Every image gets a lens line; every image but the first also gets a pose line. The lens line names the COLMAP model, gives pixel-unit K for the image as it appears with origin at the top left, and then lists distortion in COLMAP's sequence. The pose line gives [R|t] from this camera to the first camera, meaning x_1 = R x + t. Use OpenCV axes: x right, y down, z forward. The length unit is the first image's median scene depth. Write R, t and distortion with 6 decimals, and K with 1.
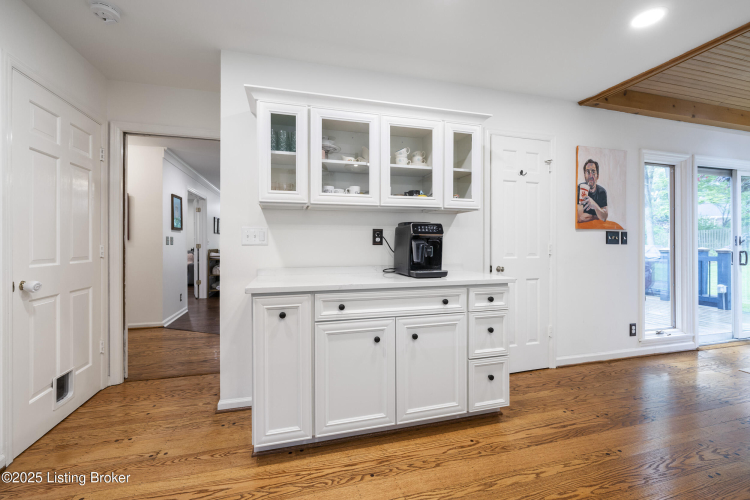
lens RADIAL K [[322.1, 0, 370.8], [0, 322.1, 244.2], [0, 0, 1]] dist [0.000683, 0.000214]
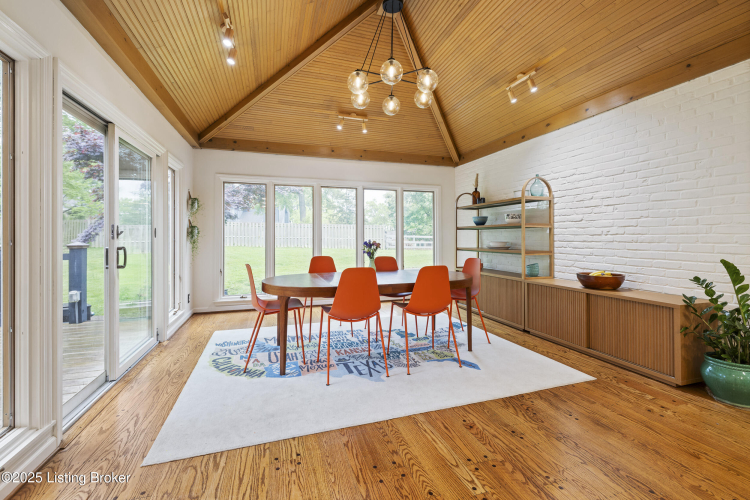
lens RADIAL K [[322.1, 0, 370.8], [0, 322.1, 244.2], [0, 0, 1]] dist [0.000683, 0.000214]
pose [[-0.038765, -0.003168, 0.999243, 0.392351], [-0.016573, 0.999859, 0.002527, 0.004035], [-0.999111, -0.016463, -0.038812, 0.430267]]
